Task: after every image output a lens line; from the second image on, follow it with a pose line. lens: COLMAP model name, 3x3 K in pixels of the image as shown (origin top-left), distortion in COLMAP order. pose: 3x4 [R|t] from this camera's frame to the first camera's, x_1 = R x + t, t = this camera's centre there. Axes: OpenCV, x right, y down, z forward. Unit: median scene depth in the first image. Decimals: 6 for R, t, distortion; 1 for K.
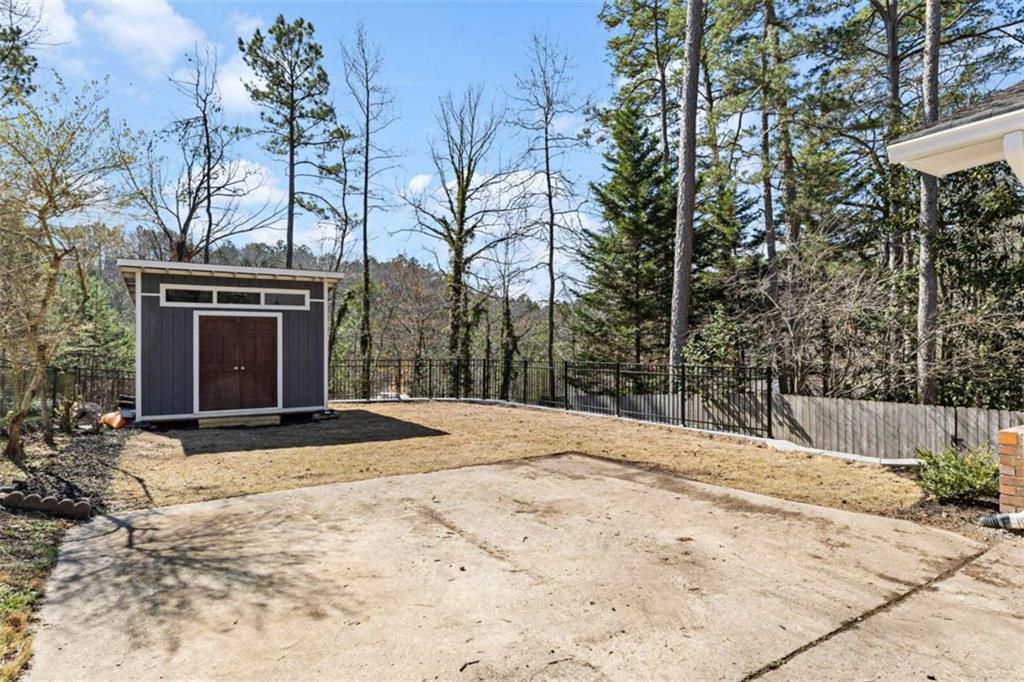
lens RADIAL K [[562.2, 0, 512.0], [0, 562.2, 341.0], [0, 0, 1]] dist [0.000641, 0.000307]
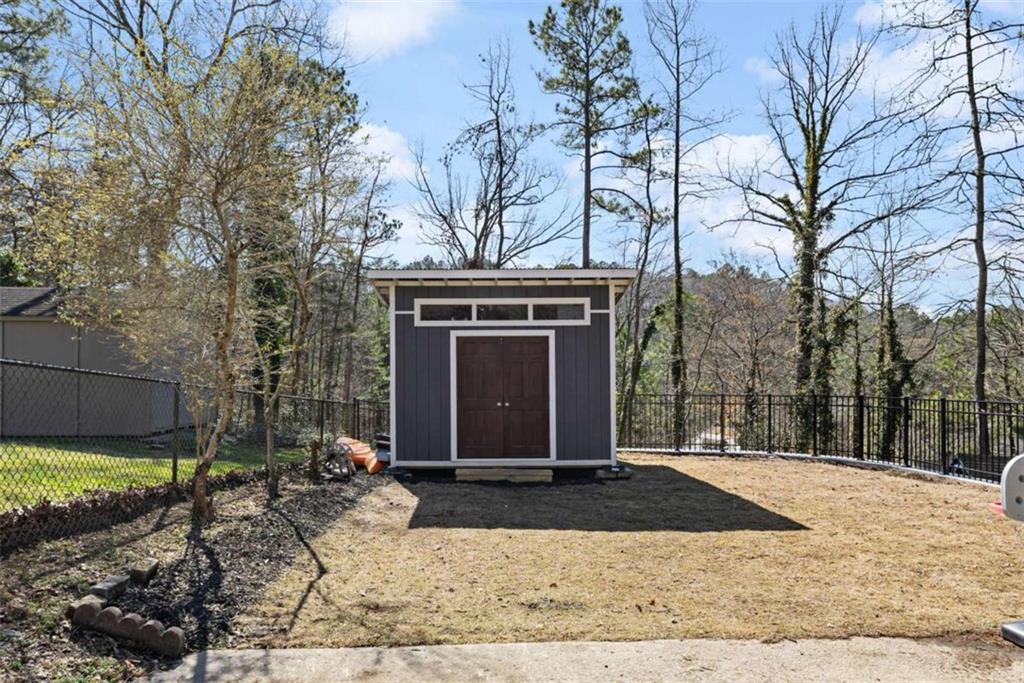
lens RADIAL K [[646.2, 0, 511.3], [0, 646.2, 354.7], [0, 0, 1]] dist [0.001704, 0.005384]
pose [[0.867601, -0.015200, -0.497029, -0.019116], [0.004016, 0.999714, -0.023563, 0.000929], [0.497245, 0.018447, 0.867414, 0.119552]]
